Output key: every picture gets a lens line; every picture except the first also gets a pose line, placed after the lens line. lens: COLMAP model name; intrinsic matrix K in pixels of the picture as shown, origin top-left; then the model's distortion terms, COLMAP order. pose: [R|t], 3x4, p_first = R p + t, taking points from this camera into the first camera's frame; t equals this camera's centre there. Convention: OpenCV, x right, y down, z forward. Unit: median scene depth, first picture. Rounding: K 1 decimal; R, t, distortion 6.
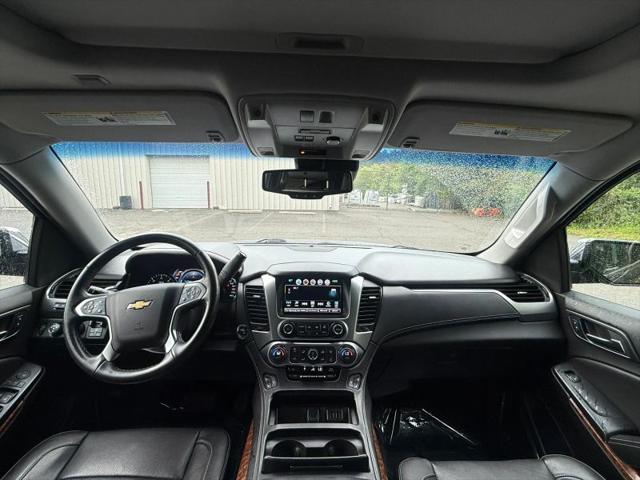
lens RADIAL K [[310.4, 0, 320.1], [0, 310.4, 237.5], [0, 0, 1]] dist [-0.002904, 0.000279]
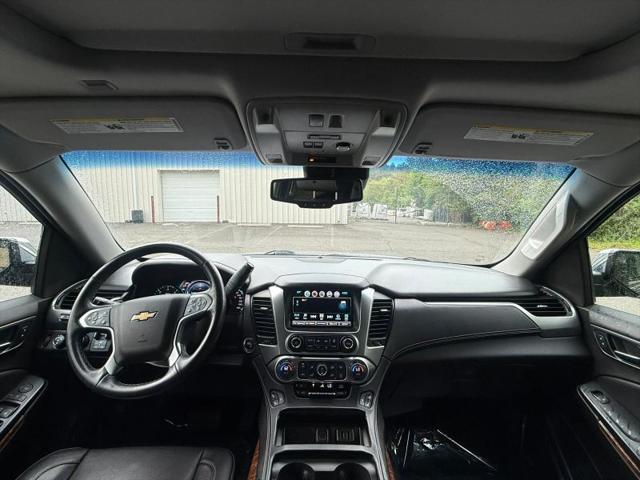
lens RADIAL K [[310.4, 0, 319.8], [0, 310.4, 237.8], [0, 0, 1]] dist [-0.002904, 0.000279]
pose [[0.999616, -0.001016, -0.027685, -0.002962], [-0.000170, 0.999084, -0.042800, 0.011009], [0.027703, 0.042788, 0.998700, 0.028232]]
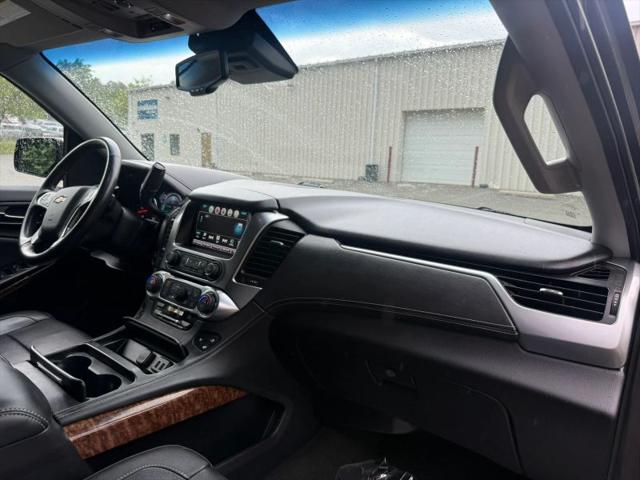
lens RADIAL K [[454.8, 0, 315.6], [0, 454.8, 235.3], [0, 0, 1]] dist [0.078343, 0.004845]
pose [[0.768332, 0.132738, -0.626136, 0.928794], [-0.127459, 0.990397, 0.053554, 0.122105], [0.627232, 0.038659, 0.777873, 0.293658]]
